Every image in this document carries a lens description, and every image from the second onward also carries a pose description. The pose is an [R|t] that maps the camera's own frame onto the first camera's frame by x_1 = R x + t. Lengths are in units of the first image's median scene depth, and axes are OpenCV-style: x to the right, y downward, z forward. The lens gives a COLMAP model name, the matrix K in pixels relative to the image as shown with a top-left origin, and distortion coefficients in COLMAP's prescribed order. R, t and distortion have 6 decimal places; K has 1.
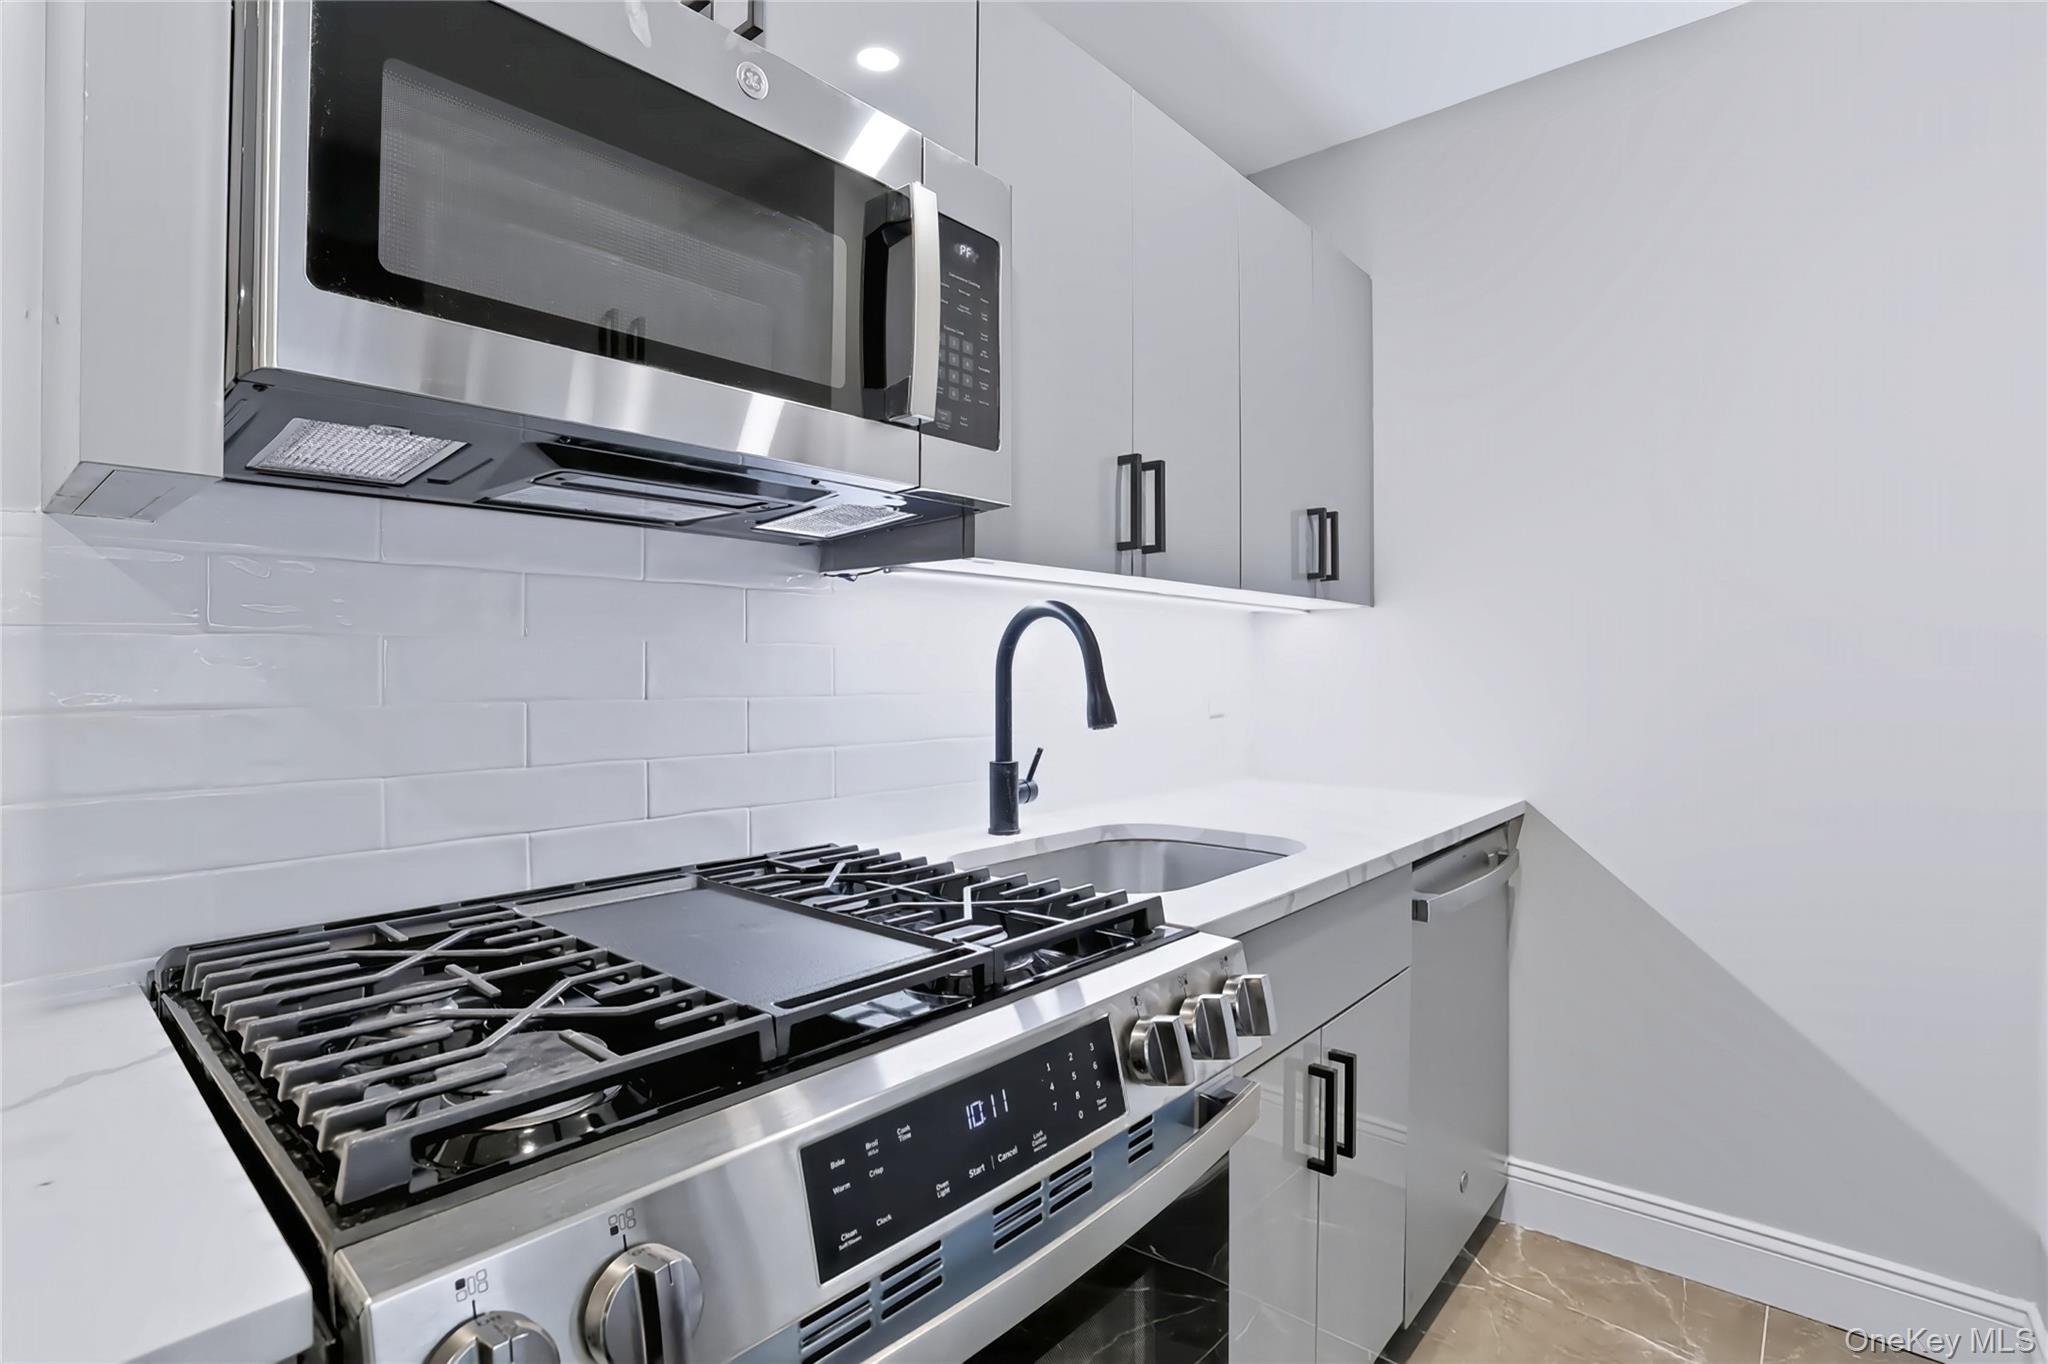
lens RADIAL K [[1000.8, 0, 1019.6], [0, 1000.8, 670.7], [0, 0, 1]] dist [-0.069382, 0.028902]
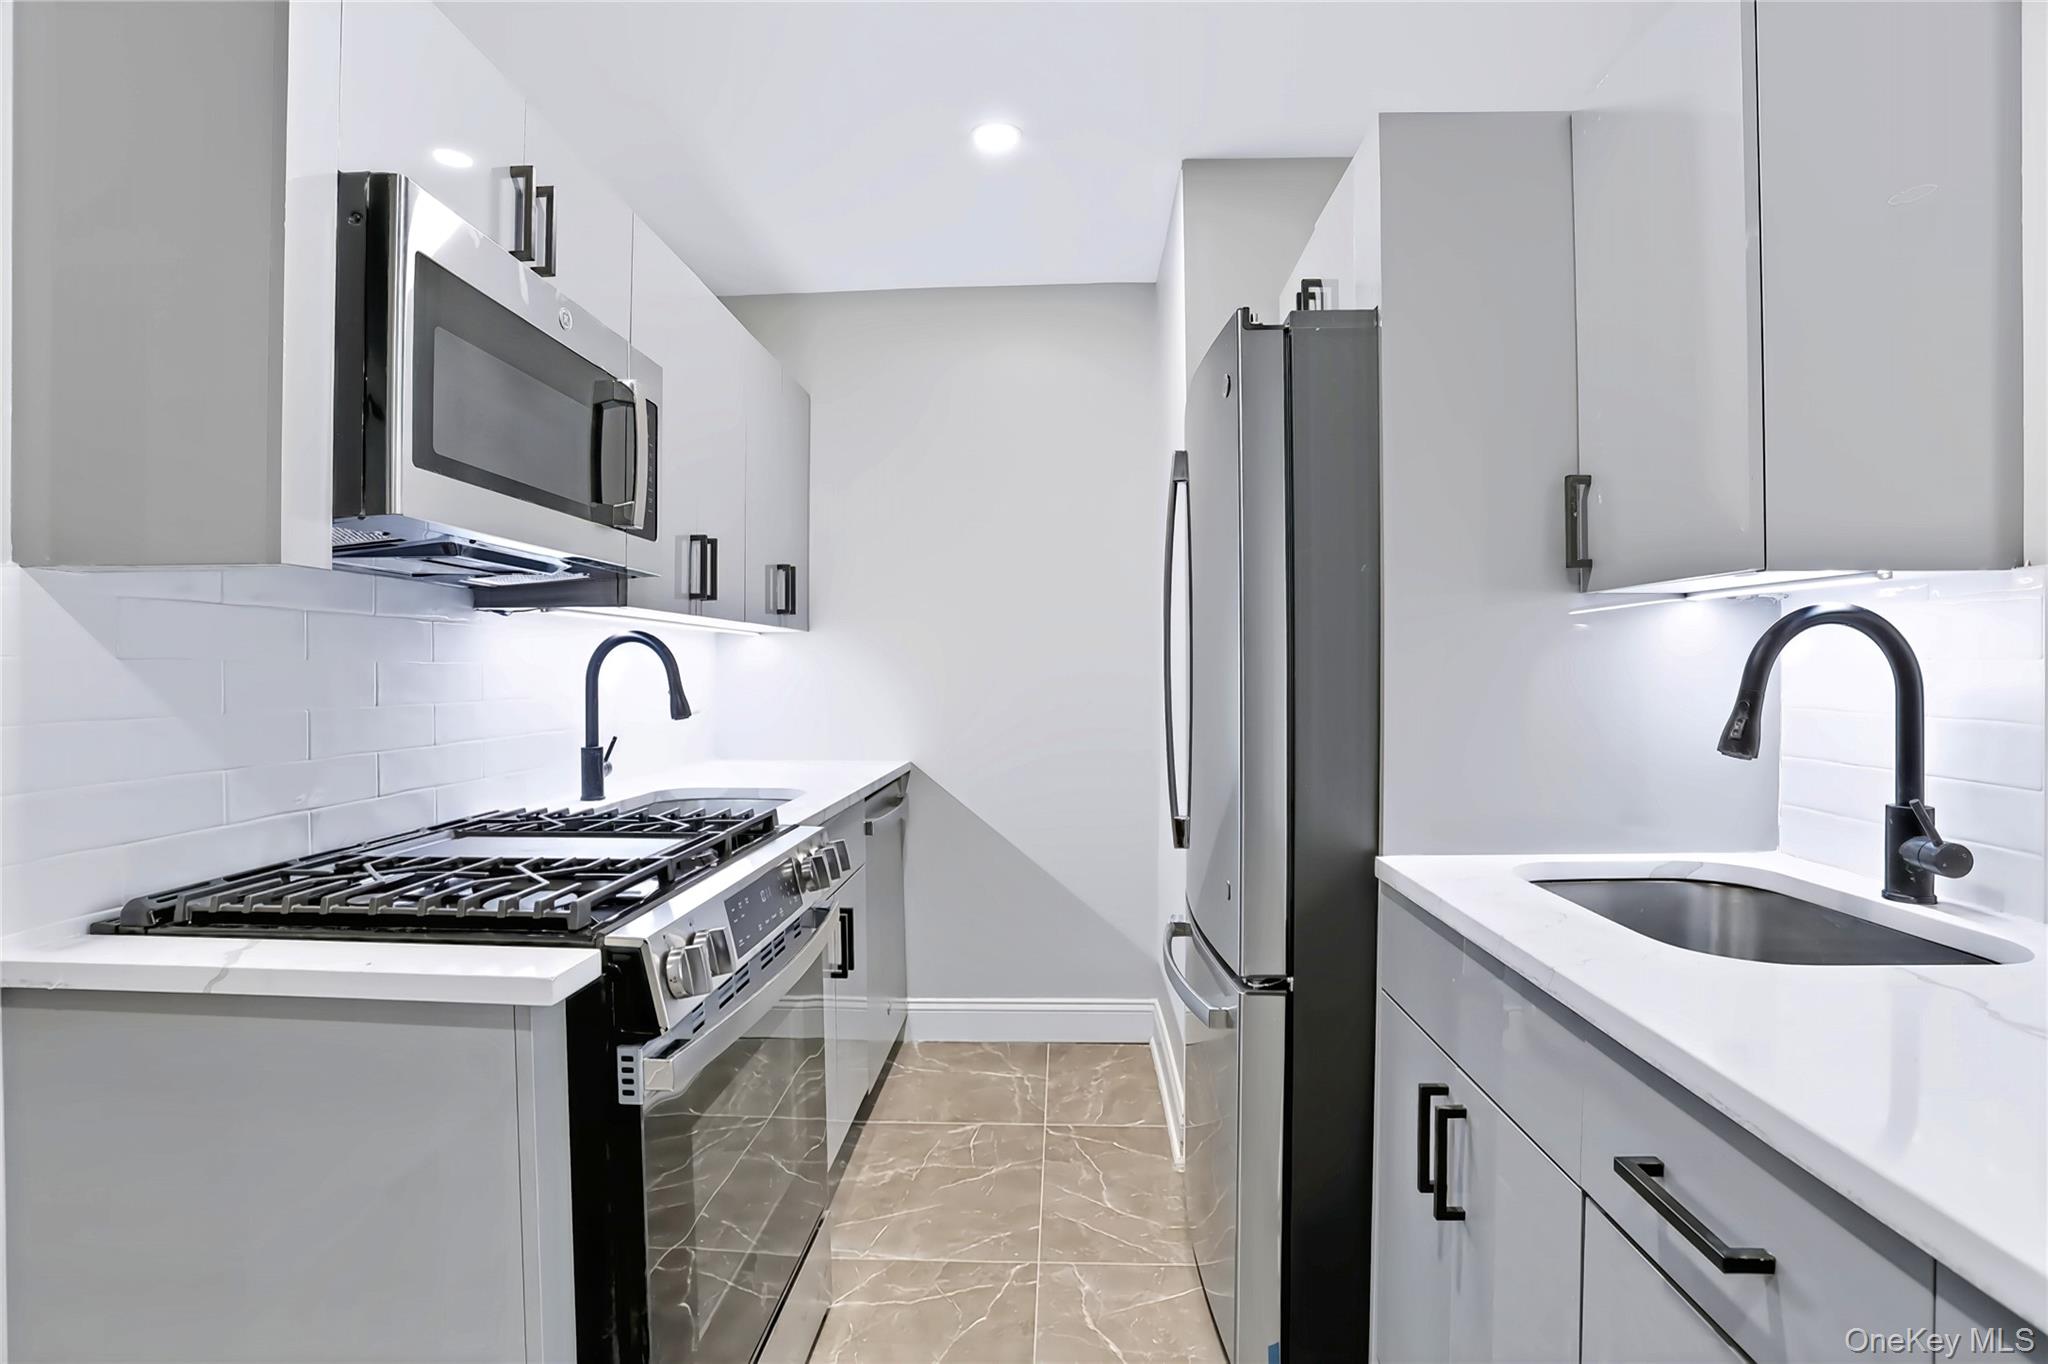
lens RADIAL K [[1000.8, 0, 1019.6], [0, 1000.8, 670.7], [0, 0, 1]] dist [-0.069382, 0.028902]
pose [[0.789914, -0.007217, 0.613175, -0.395862], [0.010975, 0.999937, -0.002369, -0.005249], [-0.613119, 0.008601, 0.789944, -0.433419]]
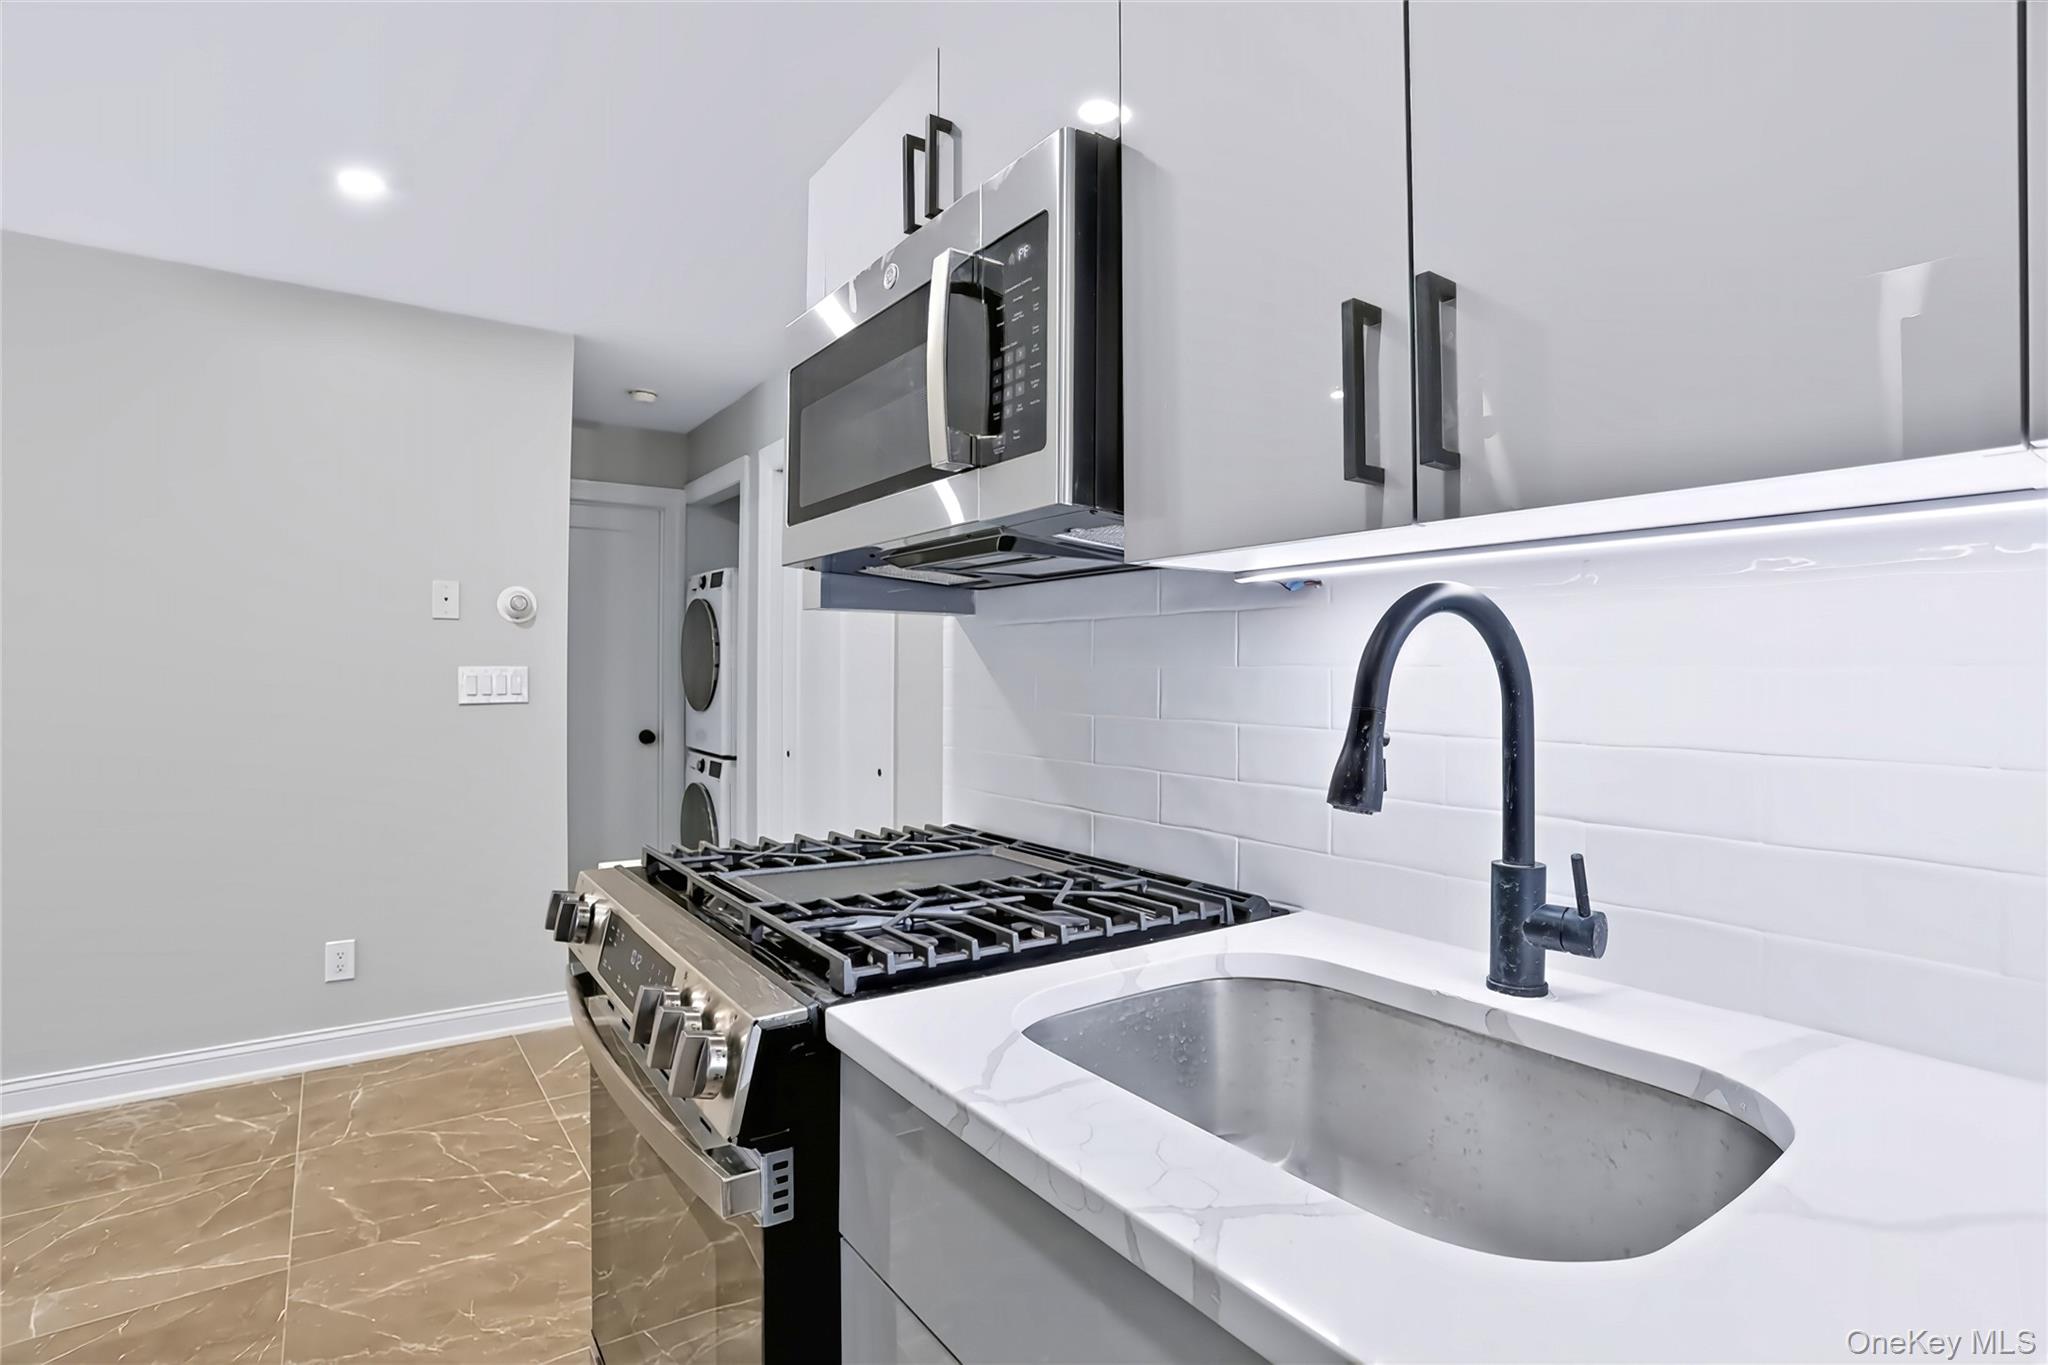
lens RADIAL K [[1000.8, 0, 1019.6], [0, 1000.8, 671.2], [0, 0, 1]] dist [-0.069382, 0.028902]
pose [[-0.240446, -0.010699, -0.970604, 0.635858], [-0.012924, 0.999886, -0.007820, -0.013008], [0.970577, 0.010664, -0.240557, 0.911110]]
